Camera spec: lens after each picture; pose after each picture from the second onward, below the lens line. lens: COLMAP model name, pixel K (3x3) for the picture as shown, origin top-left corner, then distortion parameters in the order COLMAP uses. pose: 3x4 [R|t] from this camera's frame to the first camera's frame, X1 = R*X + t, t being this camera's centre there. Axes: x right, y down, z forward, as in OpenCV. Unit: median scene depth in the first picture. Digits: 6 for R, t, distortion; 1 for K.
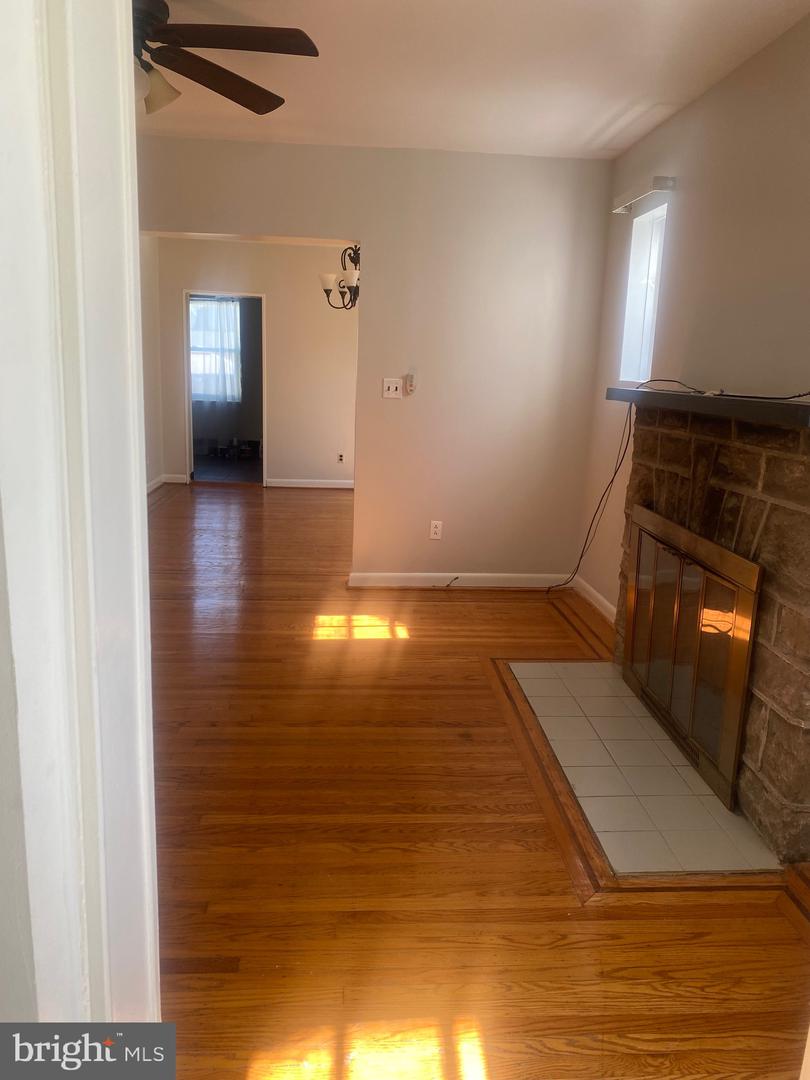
lens RADIAL K [[832.5, 0, 406.6], [0, 832.5, 538.0], [0, 0, 1]] dist [0.025493, -0.029477]
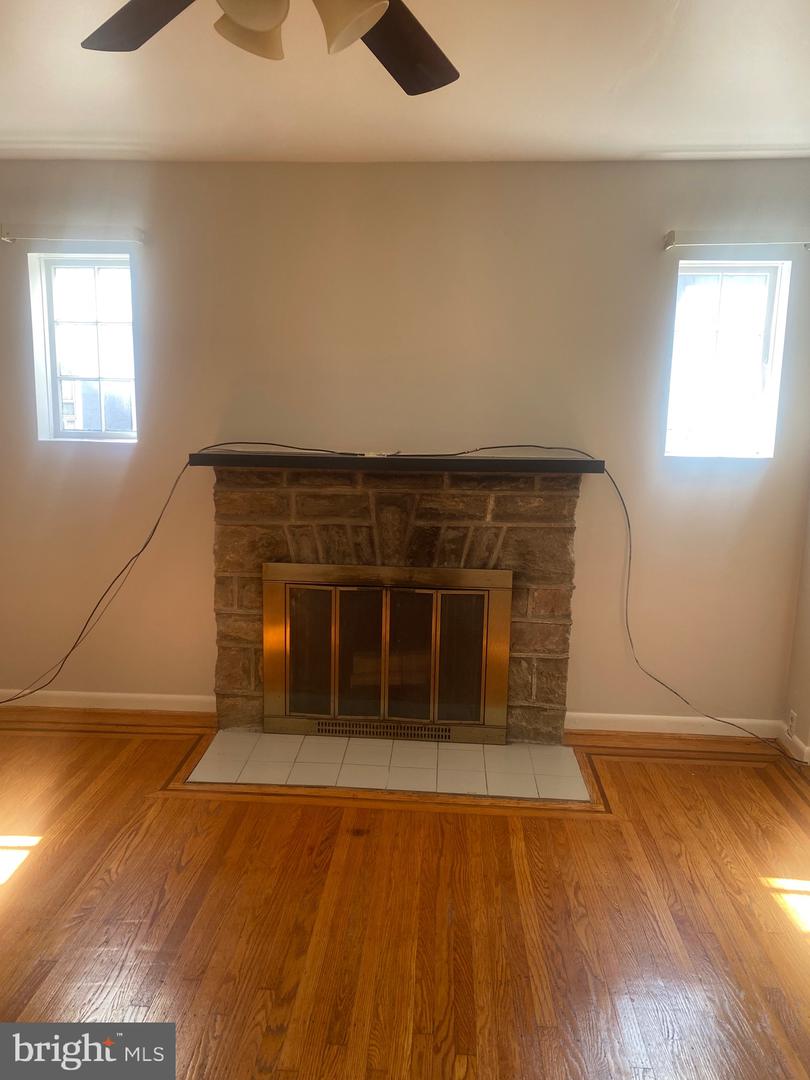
lens RADIAL K [[832.5, 0, 407.5], [0, 832.5, 539.8], [0, 0, 1]] dist [0.025493, -0.029477]
pose [[0.111519, -0.195437, 0.974355, -0.941113], [0.189063, 0.966736, 0.172270, -0.284995], [-0.975612, 0.165003, 0.144760, 0.905467]]
